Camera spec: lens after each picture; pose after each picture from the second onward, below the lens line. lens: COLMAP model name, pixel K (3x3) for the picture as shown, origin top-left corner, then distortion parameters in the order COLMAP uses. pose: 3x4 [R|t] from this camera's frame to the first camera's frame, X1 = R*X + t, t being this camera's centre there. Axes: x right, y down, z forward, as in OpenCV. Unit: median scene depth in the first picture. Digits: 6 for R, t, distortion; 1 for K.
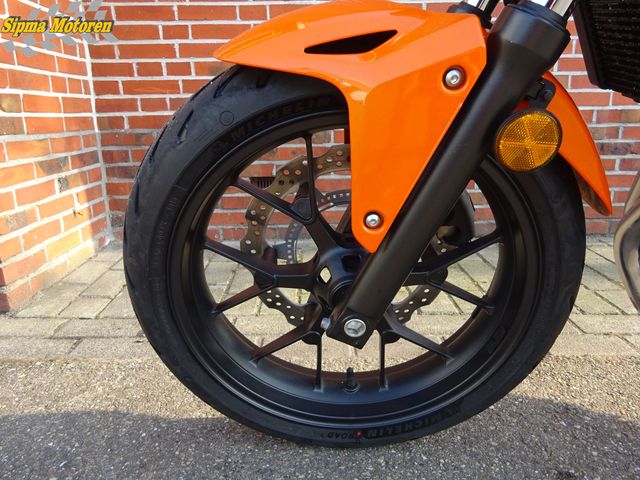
lens RADIAL K [[470.2, 0, 318.7], [0, 470.2, 239.8], [0, 0, 1]] dist [0.002543, -0.006174]
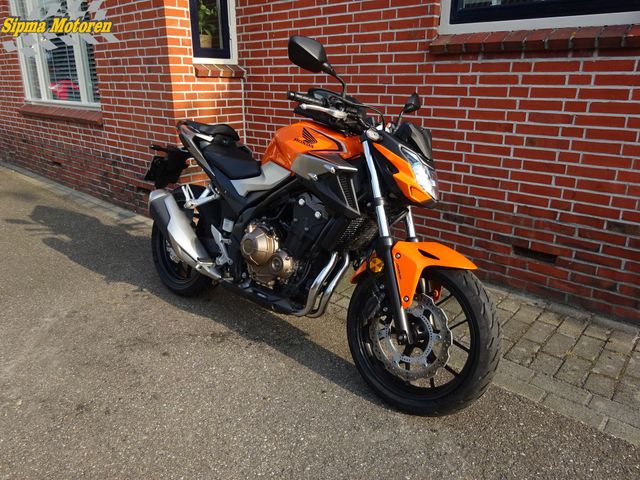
lens RADIAL K [[470.2, 0, 317.5], [0, 470.2, 238.8], [0, 0, 1]] dist [0.002543, -0.006174]
pose [[0.728546, 0.233144, -0.644100, 1.607528], [-0.189693, 0.972191, 0.137338, -0.309677], [0.658207, 0.022124, 0.752512, -0.602246]]
